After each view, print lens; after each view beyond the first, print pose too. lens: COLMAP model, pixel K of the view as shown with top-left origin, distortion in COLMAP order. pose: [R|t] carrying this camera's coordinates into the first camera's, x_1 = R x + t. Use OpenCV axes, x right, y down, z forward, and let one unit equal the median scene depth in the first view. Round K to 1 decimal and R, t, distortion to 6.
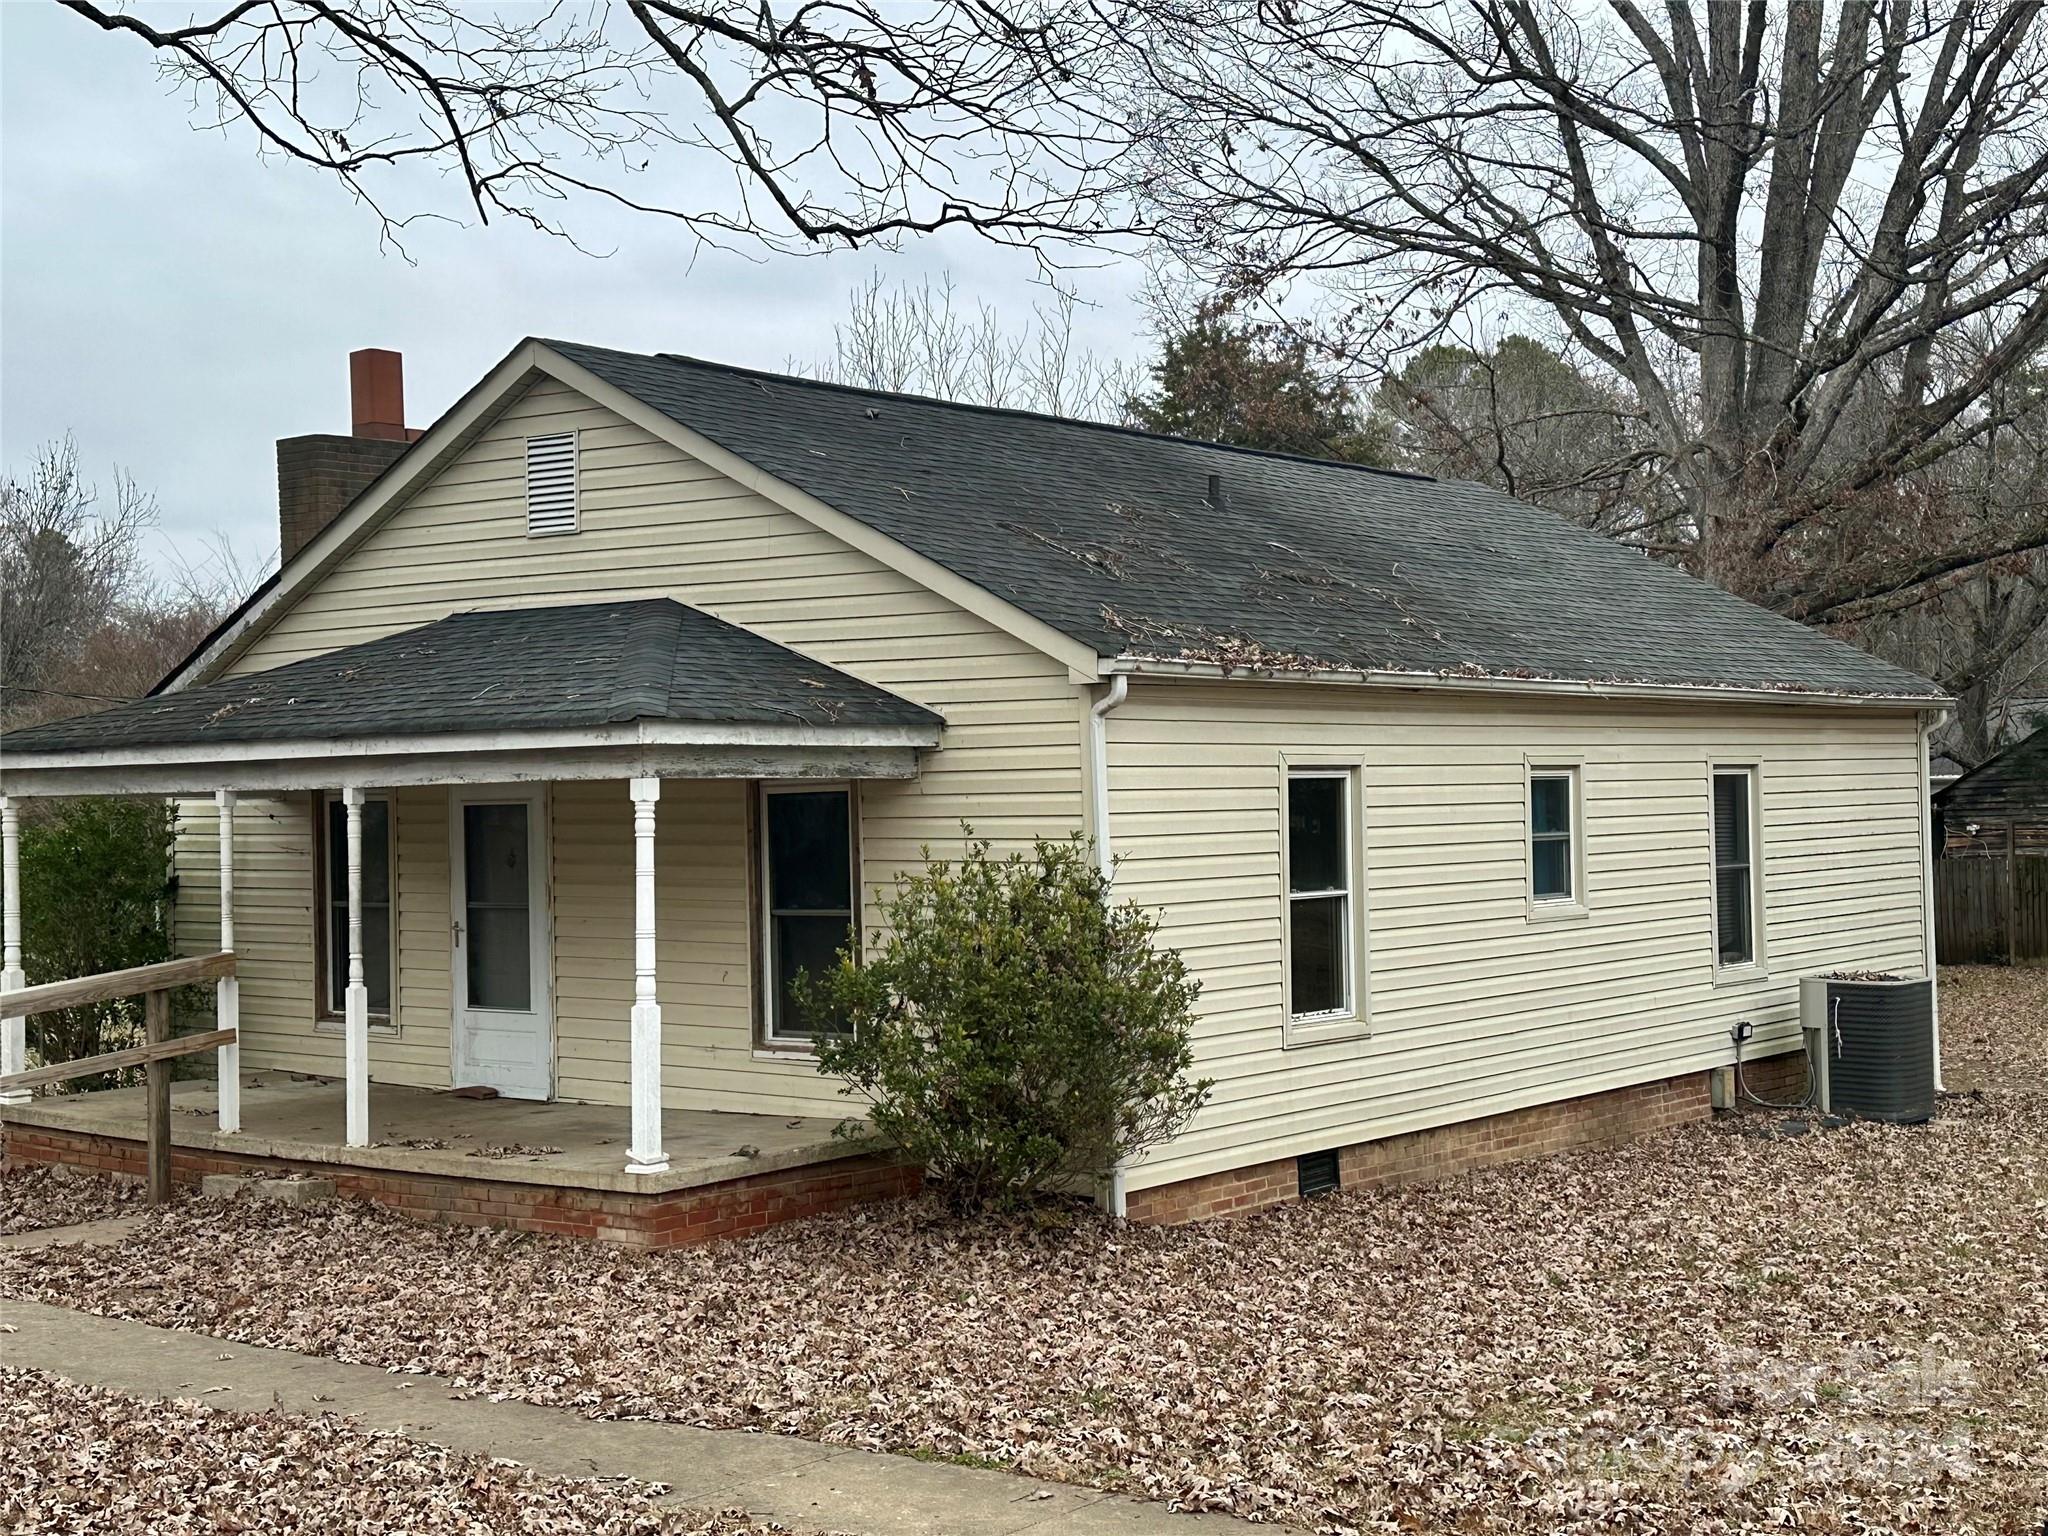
lens RADIAL K [[2646.5, 0, 1033.7], [0, 2646.5, 755.4], [0, 0, 1]] dist [0.097678, 0.000000]
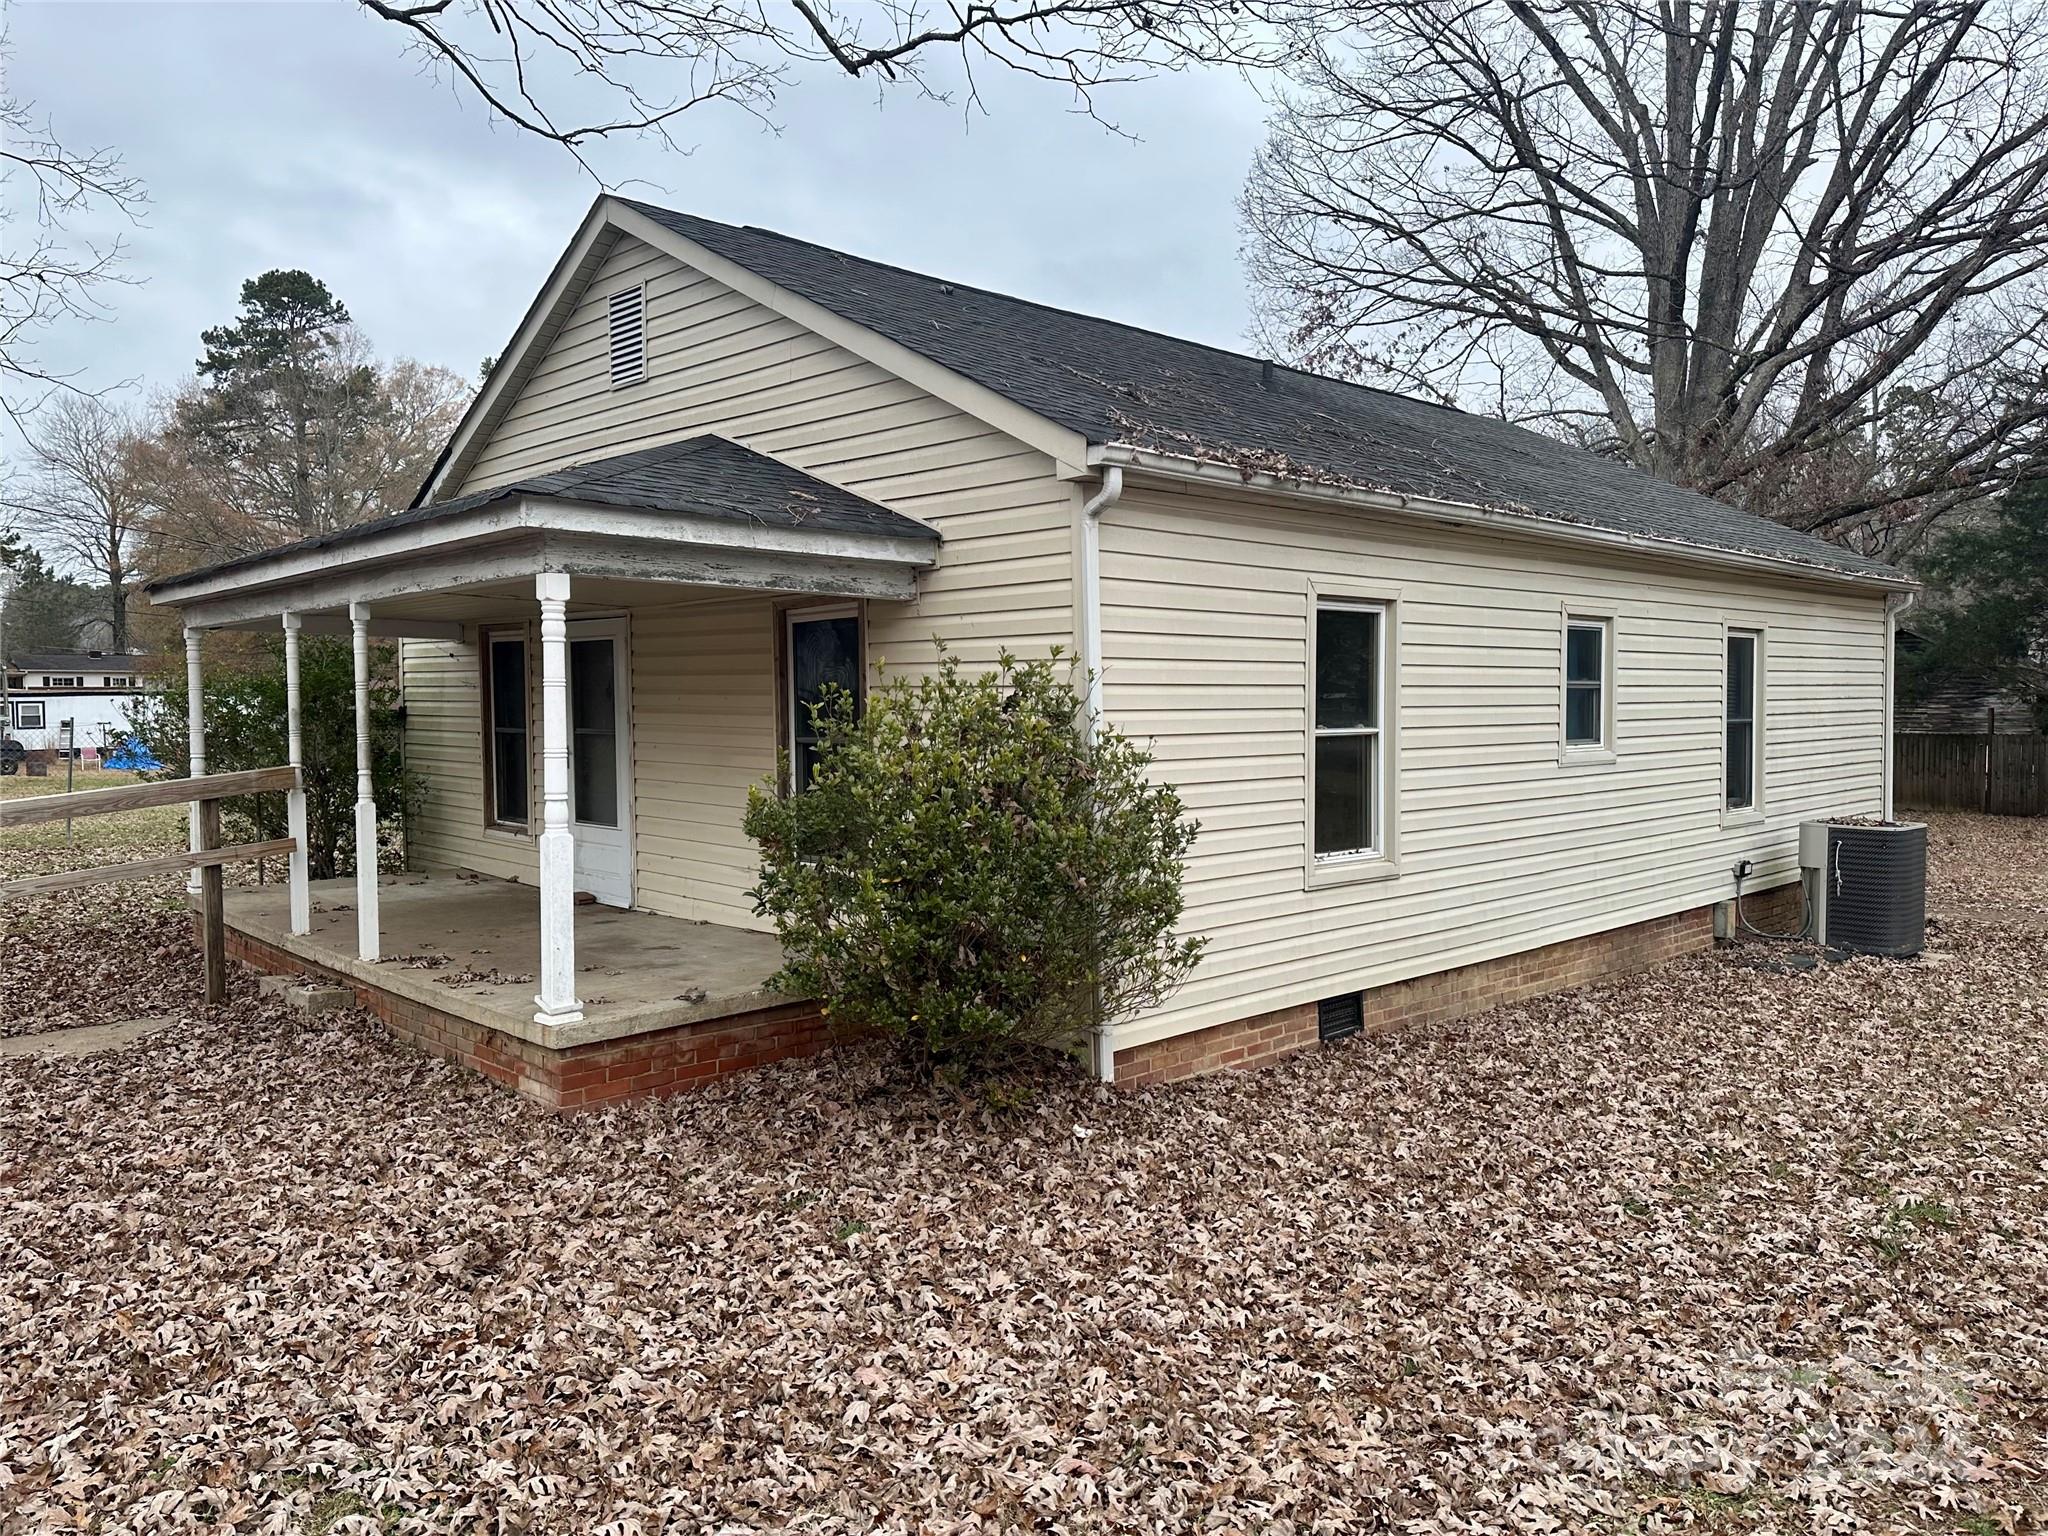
lens RADIAL K [[1430.6, 0, 1014.6], [0, 1430.6, 749.0], [0, 0, 1]] dist [0.094344, -0.112130]
pose [[0.990864, 0.018308, -0.133613, 0.056026], [-0.011619, 0.998648, 0.050669, 0.033105], [0.134360, -0.048654, 0.989737, 0.454047]]
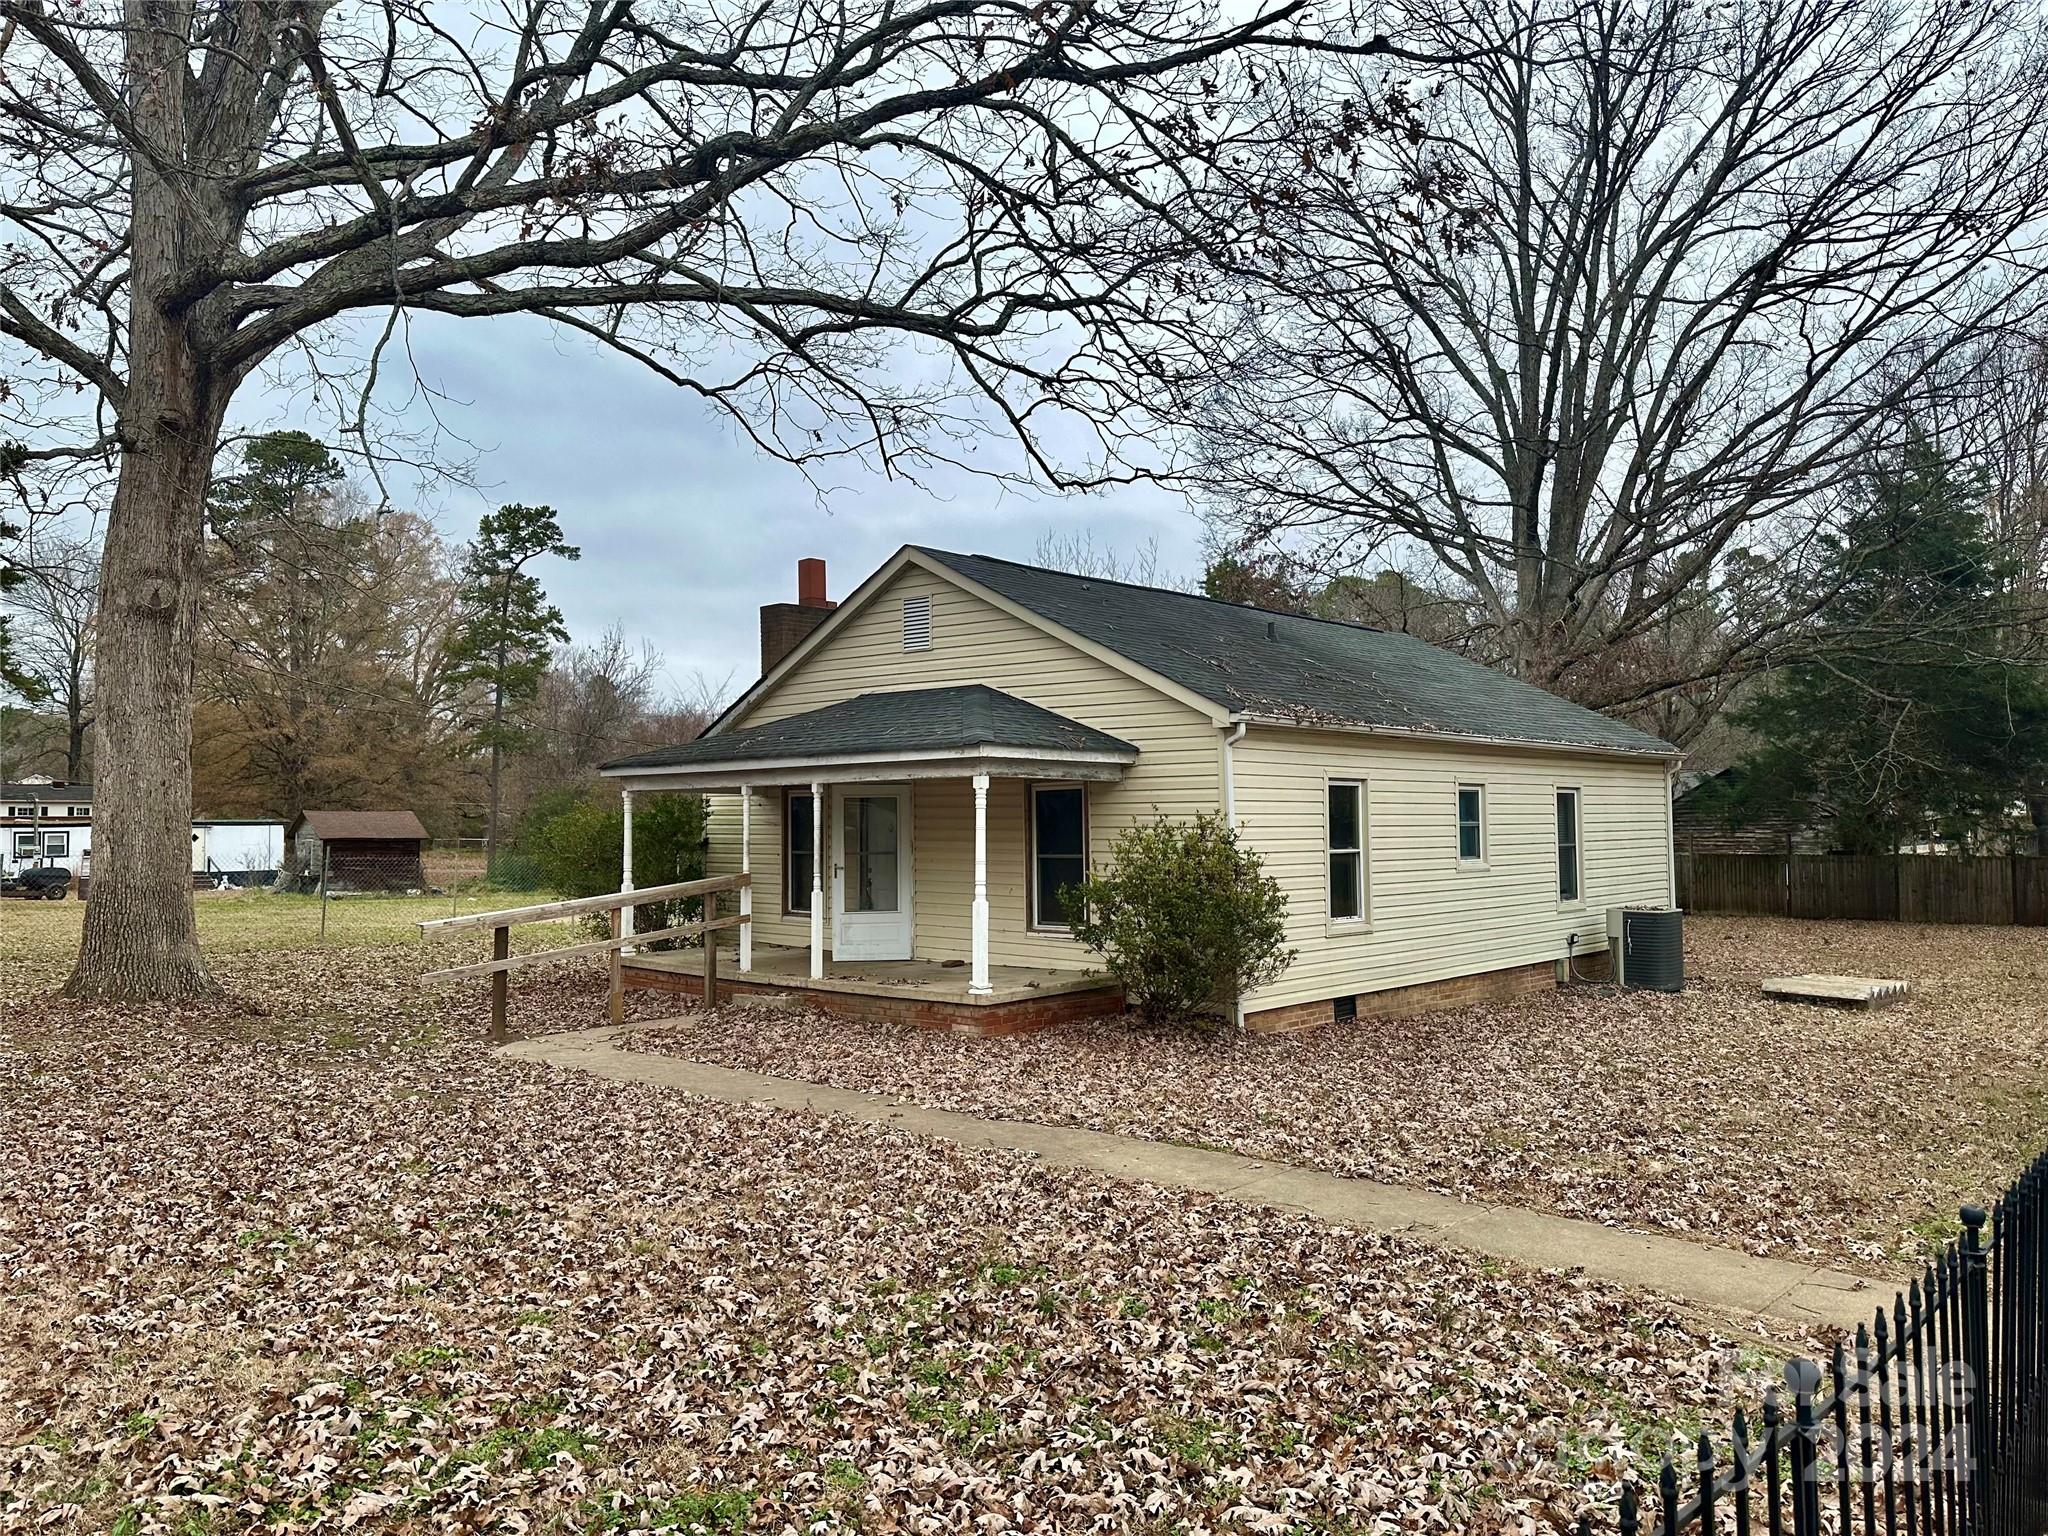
lens RADIAL K [[1430.6, 0, 1005.1], [0, 1430.6, 752.7], [0, 0, 1]] dist [0.094344, -0.112130]
pose [[0.997166, 0.007656, -0.074848, -0.047017], [-0.010166, 0.999397, -0.033207, 0.020482], [0.074549, 0.033874, 0.996642, 0.018491]]
